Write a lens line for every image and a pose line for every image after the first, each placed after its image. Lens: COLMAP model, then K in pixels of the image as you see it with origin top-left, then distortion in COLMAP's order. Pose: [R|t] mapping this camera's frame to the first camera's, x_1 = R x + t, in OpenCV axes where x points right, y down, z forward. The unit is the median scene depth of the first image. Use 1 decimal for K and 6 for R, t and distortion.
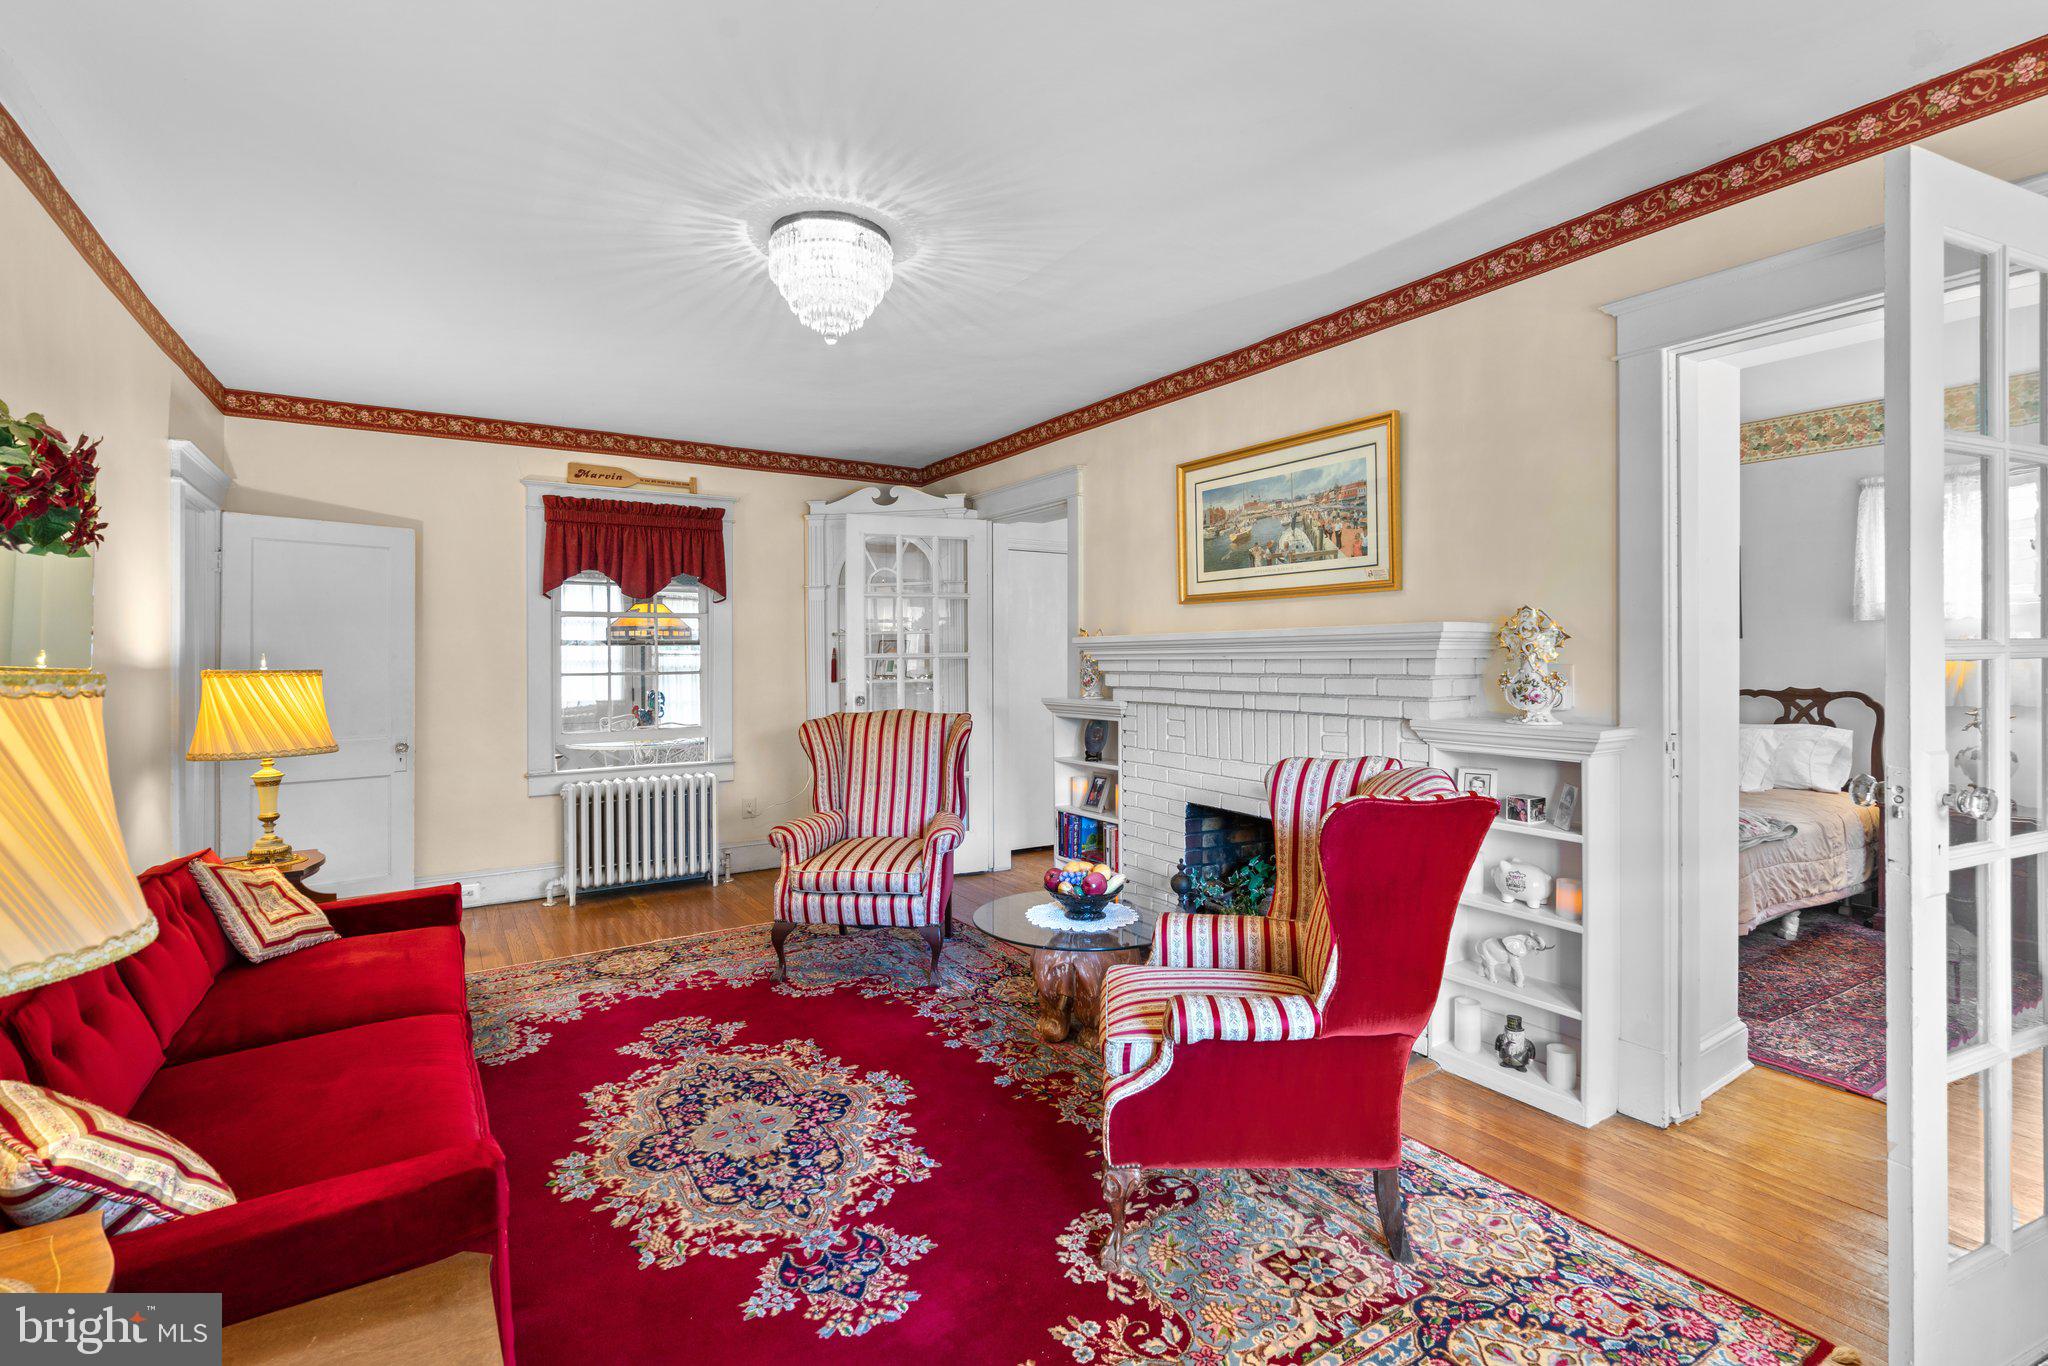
lens RADIAL K [[923.8, 0, 1011.1], [0, 923.8, 655.0], [0, 0, 1]] dist [-0.013600, 0.001116]
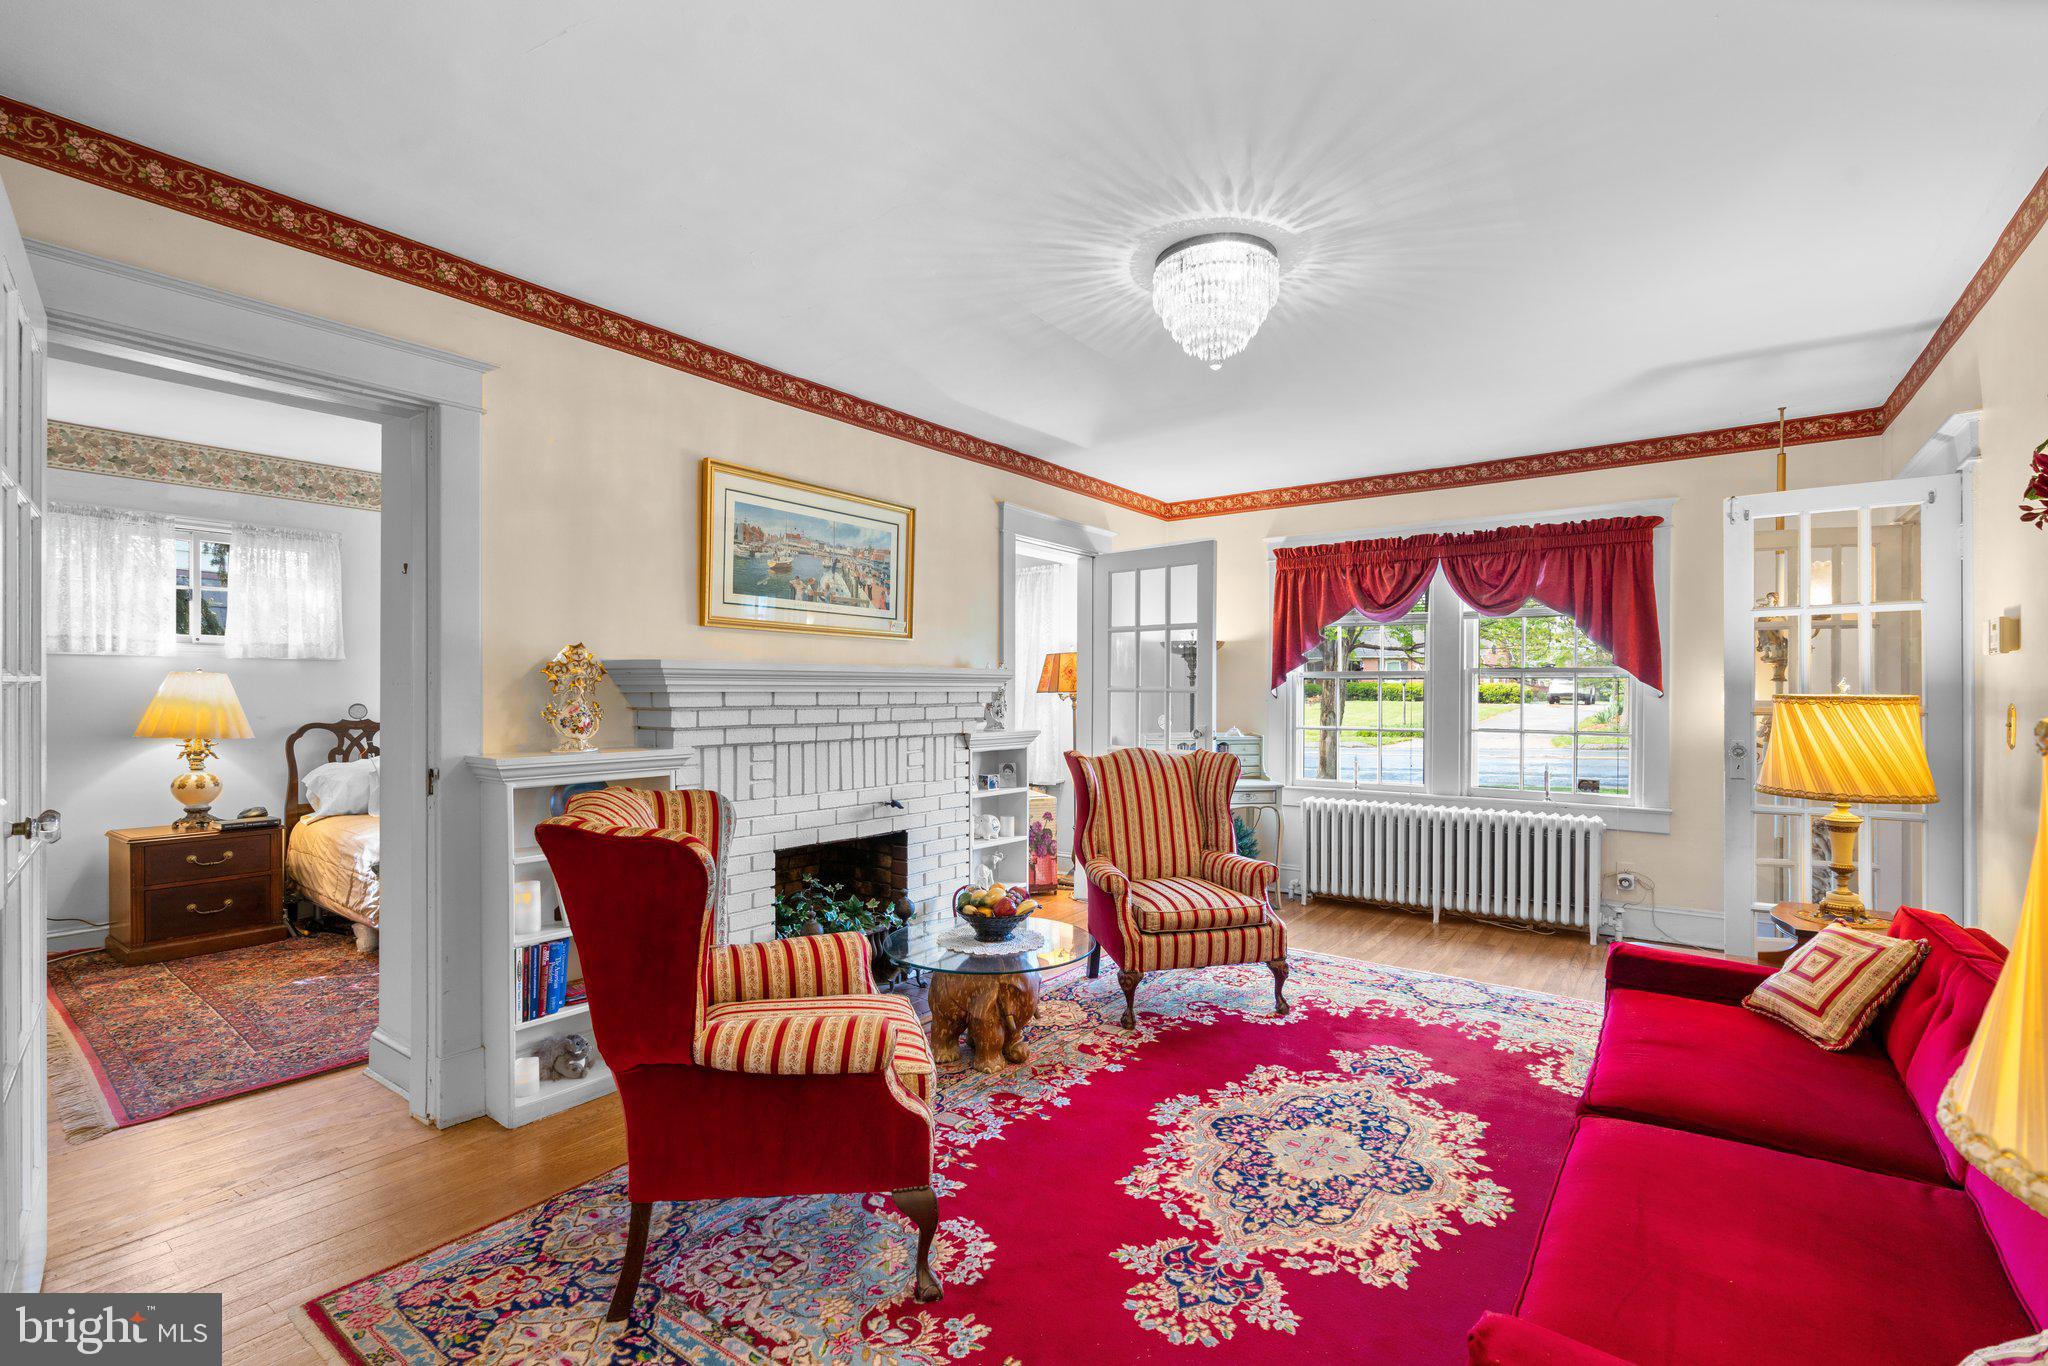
lens RADIAL K [[923.8, 0, 1019.7], [0, 923.8, 694.0], [0, 0, 1]] dist [-0.013600, 0.001116]
pose [[-0.357870, 0.000990, 0.933771, -1.020834], [-0.003789, 0.999990, -0.002512, 0.011289], [-0.933764, -0.004437, -0.357862, 1.521953]]
